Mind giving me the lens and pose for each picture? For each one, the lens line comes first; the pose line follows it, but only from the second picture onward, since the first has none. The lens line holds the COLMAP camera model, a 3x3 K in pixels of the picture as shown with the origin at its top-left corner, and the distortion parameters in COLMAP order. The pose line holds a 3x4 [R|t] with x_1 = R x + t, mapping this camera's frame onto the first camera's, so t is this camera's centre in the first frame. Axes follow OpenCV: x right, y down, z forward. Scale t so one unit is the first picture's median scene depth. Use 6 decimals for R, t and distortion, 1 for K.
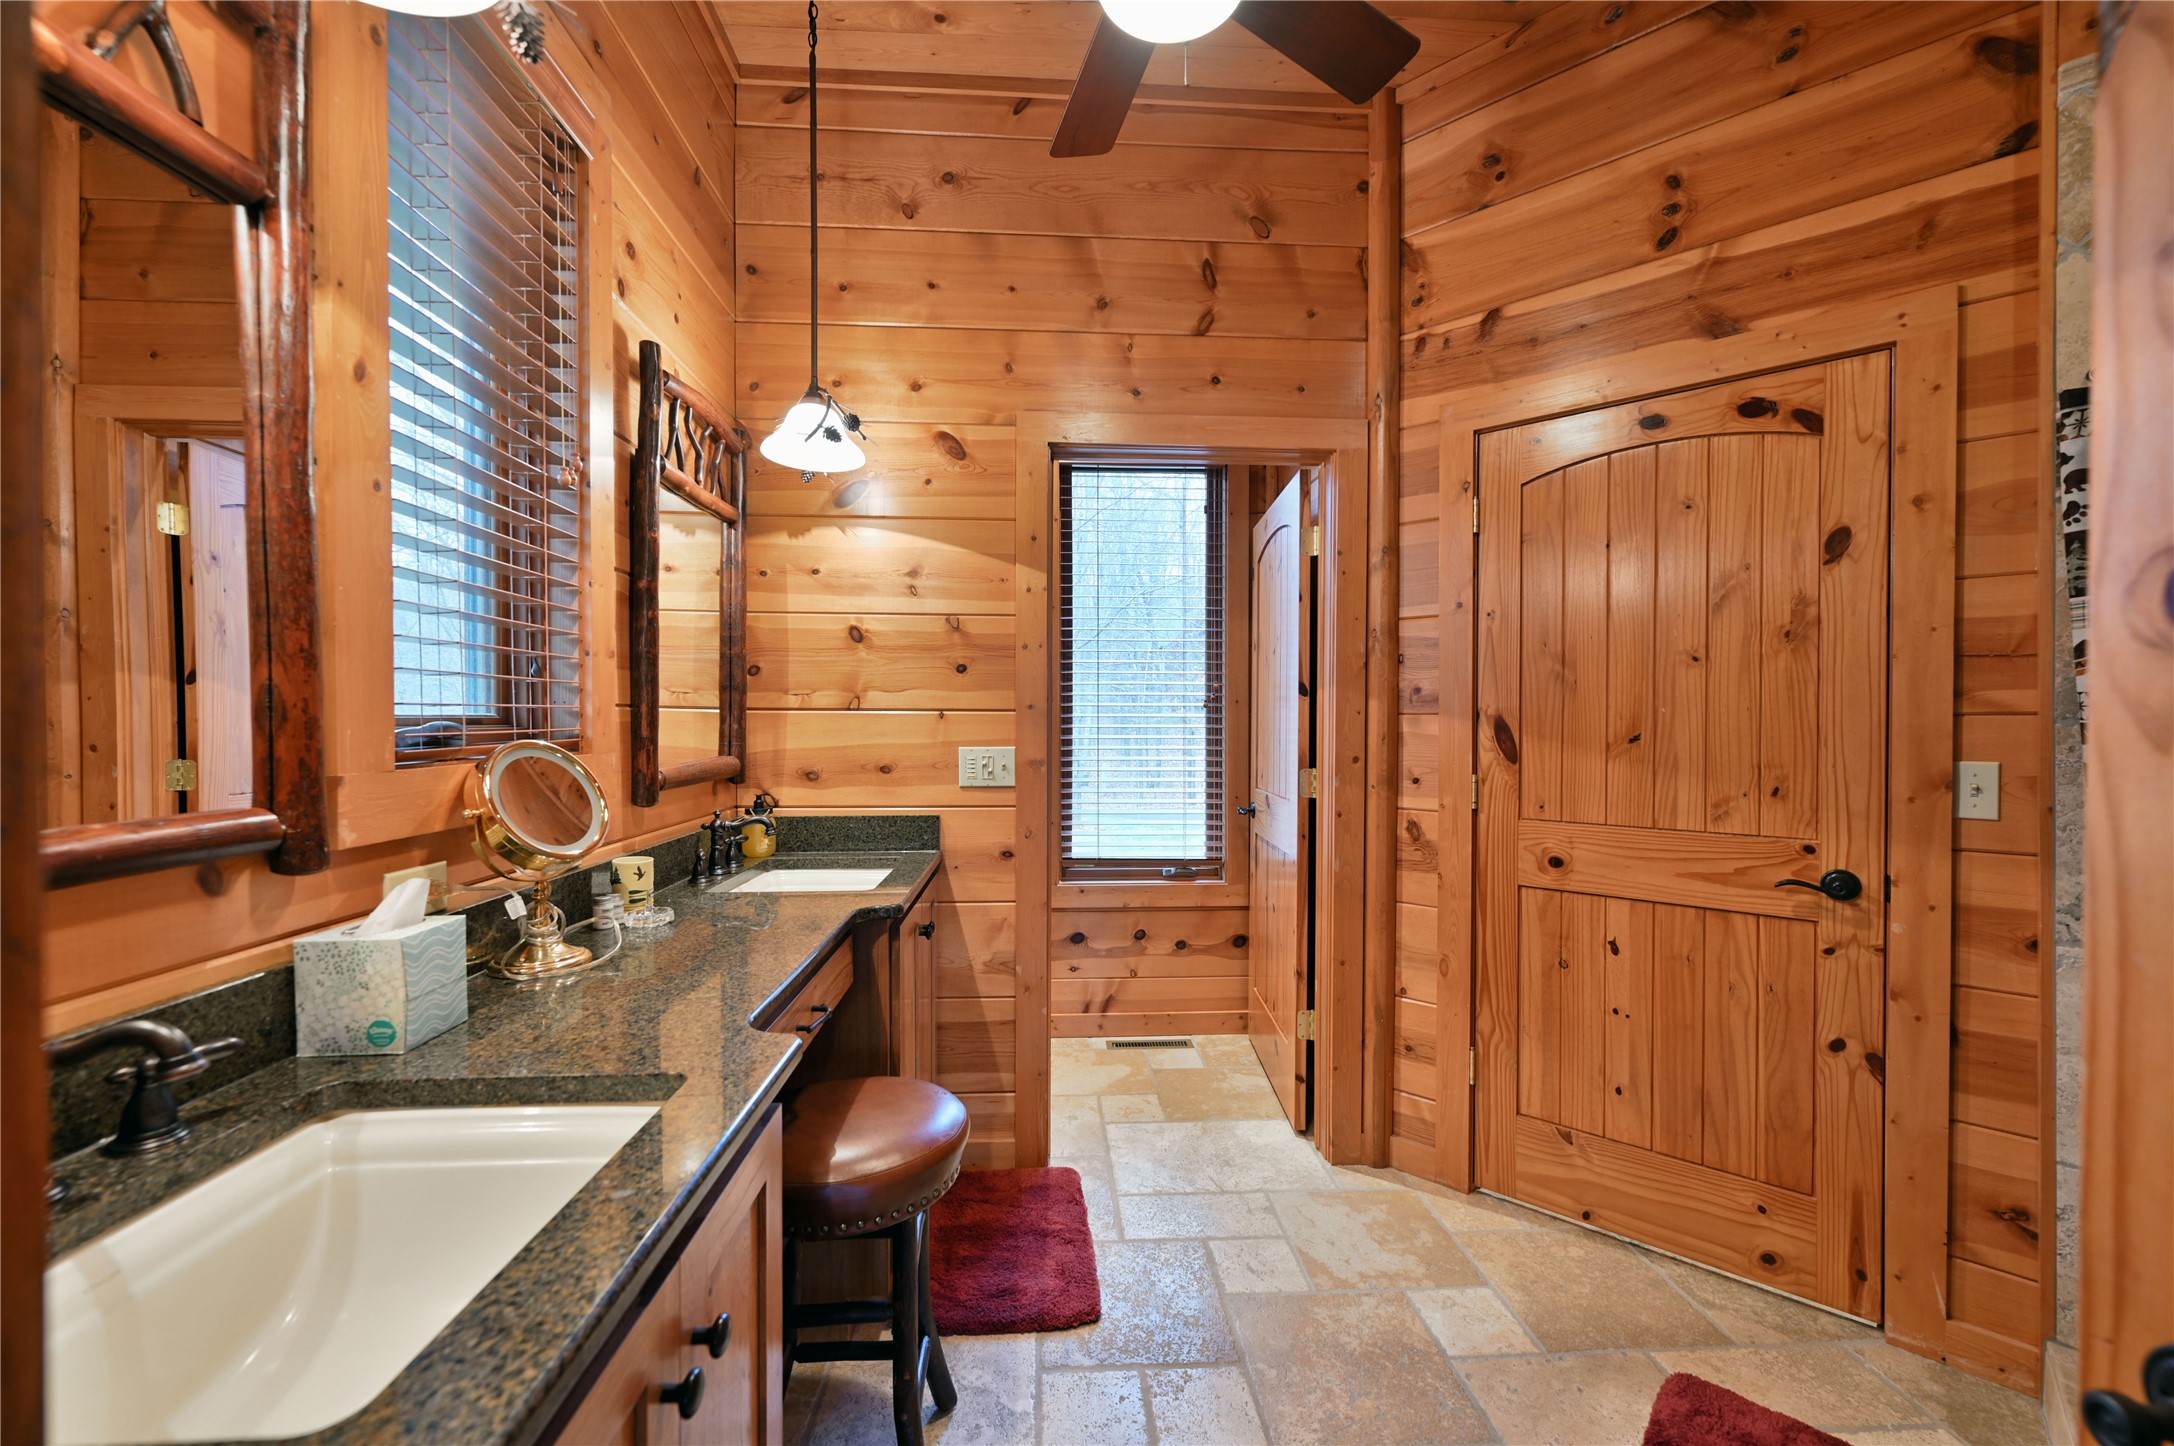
lens RADIAL K [[860.9, 0, 1088.3], [0, 860.9, 729.0], [0, 0, 1]] dist [-0.001269, 0.000995]
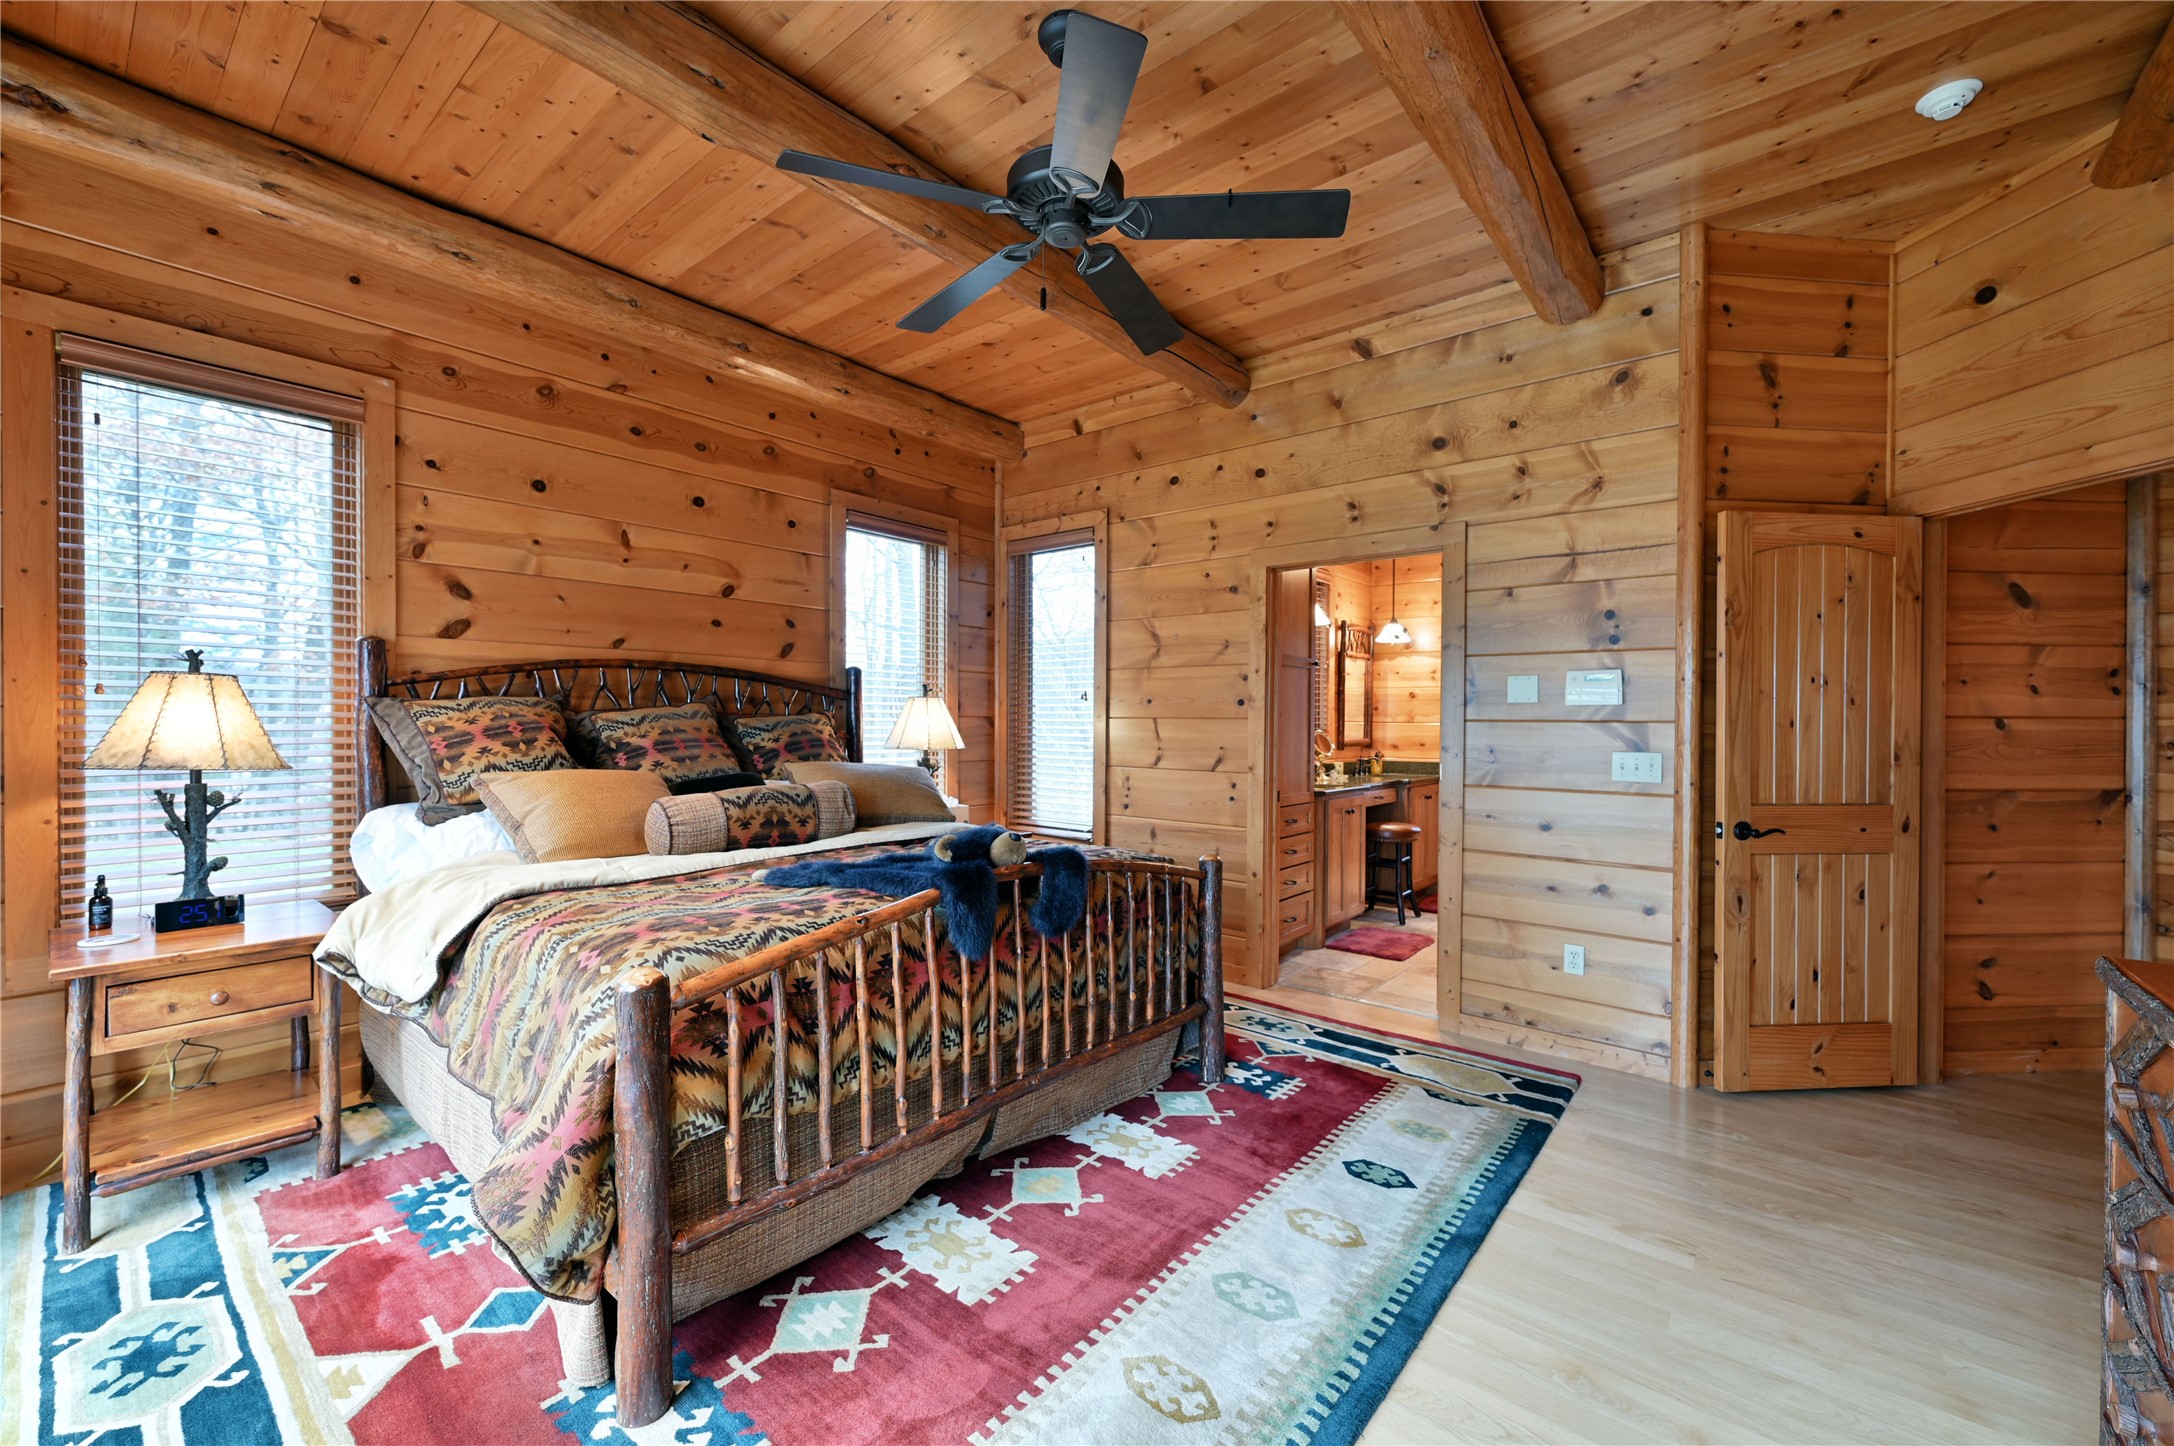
lens RADIAL K [[860.9, 0, 1082.8], [0, 860.9, 726.2], [0, 0, 1]] dist [-0.001269, 0.000995]
pose [[0.738630, 0.006385, -0.674081, 0.828075], [-0.006534, 0.999976, 0.002312, -0.011071], [0.674079, 0.002697, 0.738654, -1.783341]]
